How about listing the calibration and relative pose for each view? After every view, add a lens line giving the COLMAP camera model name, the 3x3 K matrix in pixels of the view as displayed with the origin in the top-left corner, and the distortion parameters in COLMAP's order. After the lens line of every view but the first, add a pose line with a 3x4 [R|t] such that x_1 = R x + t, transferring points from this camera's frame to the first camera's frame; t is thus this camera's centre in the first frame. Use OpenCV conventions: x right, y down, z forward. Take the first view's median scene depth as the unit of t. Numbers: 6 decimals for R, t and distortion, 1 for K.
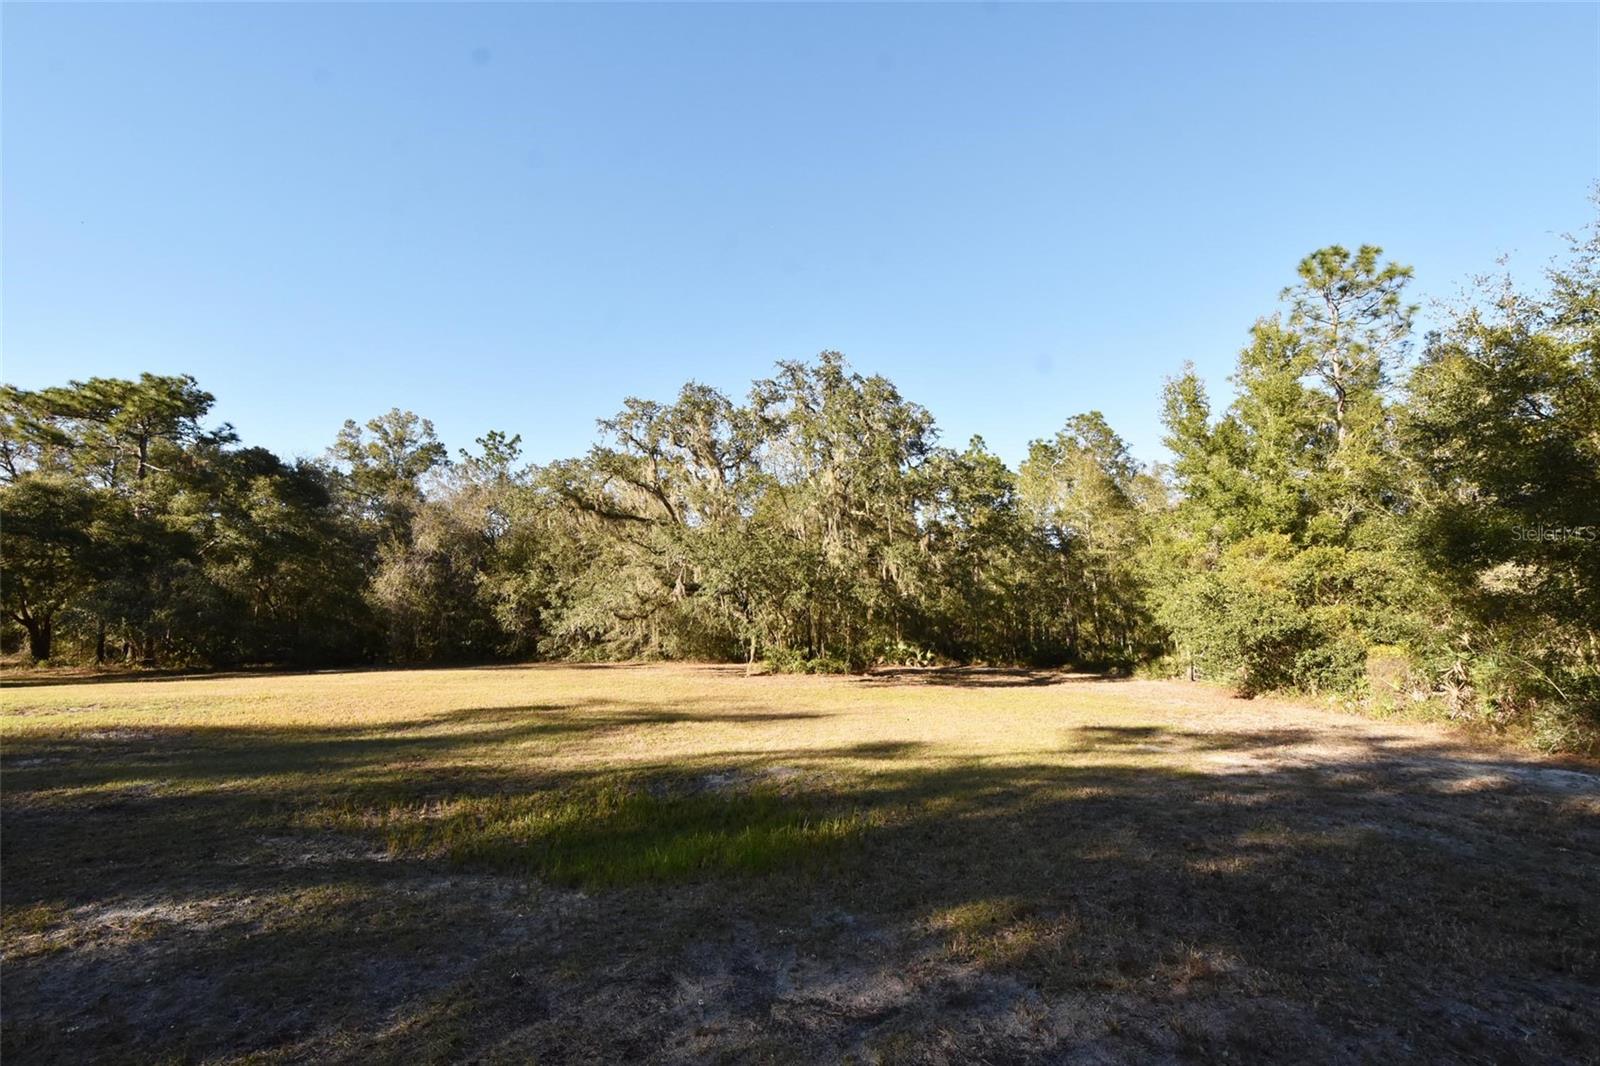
lens RADIAL K [[697.3, 0, 799.3], [0, 697.3, 543.7], [0, 0, 1]] dist [-0.005260, -0.002250]
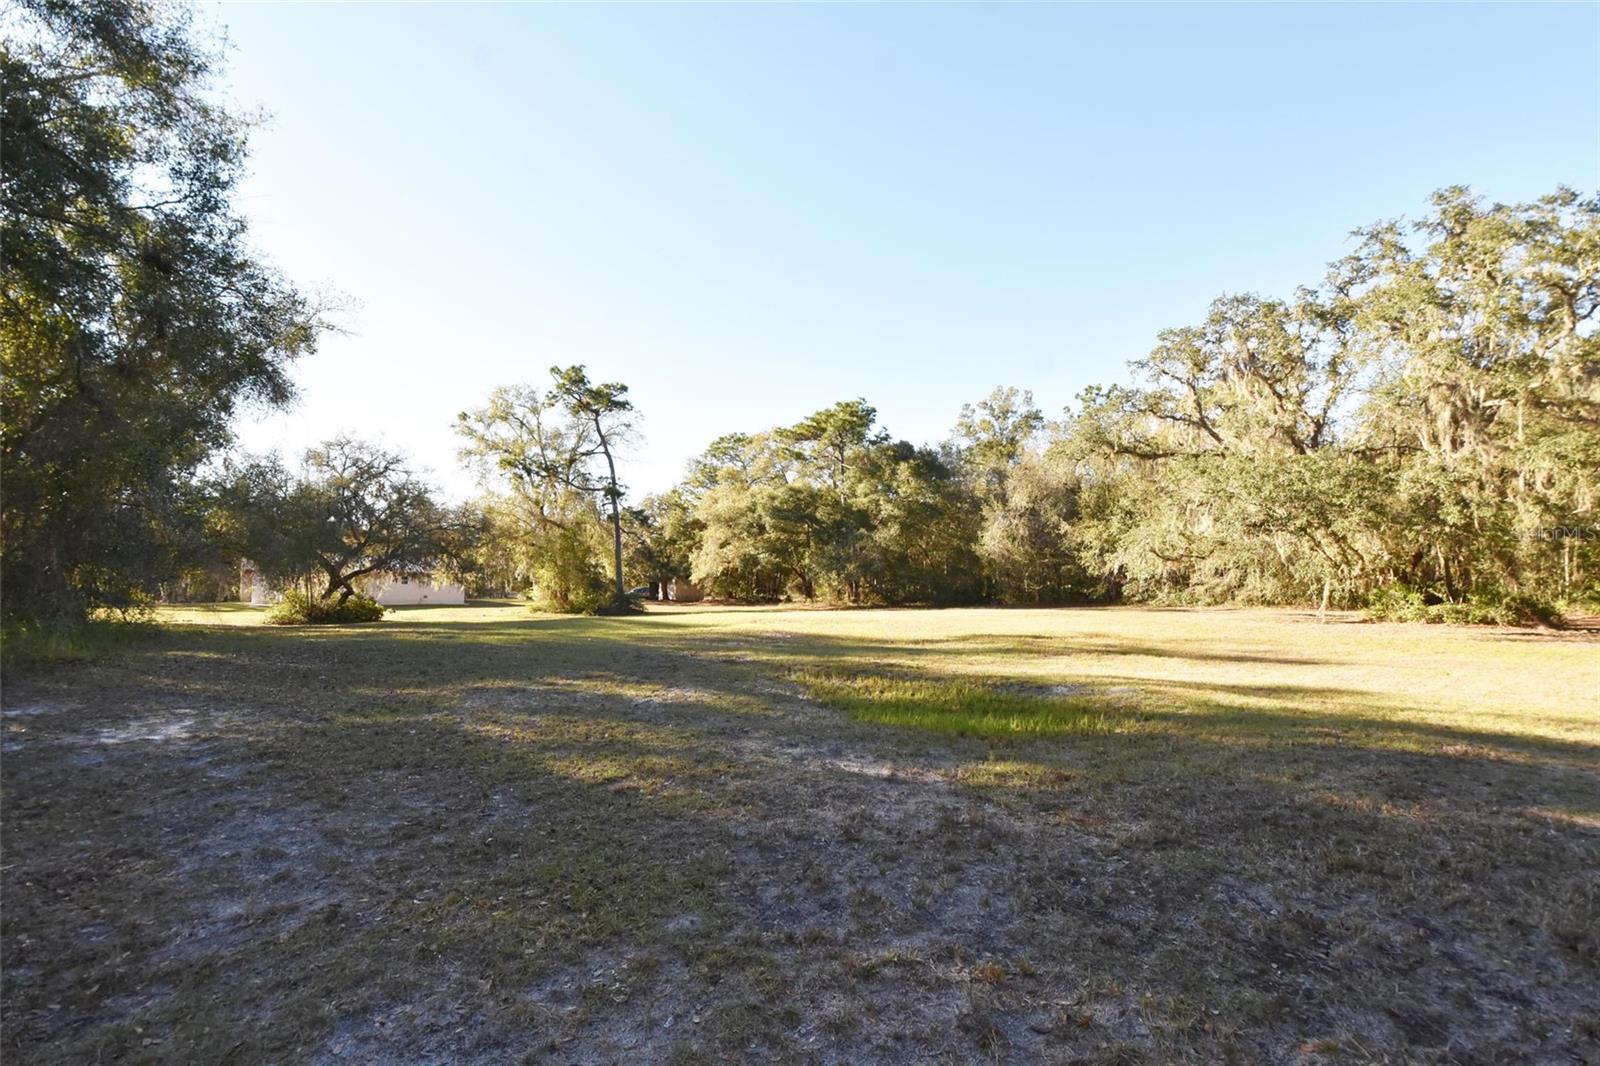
lens RADIAL K [[697.3, 0, 810.6], [0, 697.3, 538.9], [0, 0, 1]] dist [-0.005260, -0.002250]
pose [[0.641004, -0.053736, -0.765654, 0.121988], [0.103949, 0.994433, 0.017234, 0.006871], [0.760466, -0.090636, 0.643021, -0.005292]]
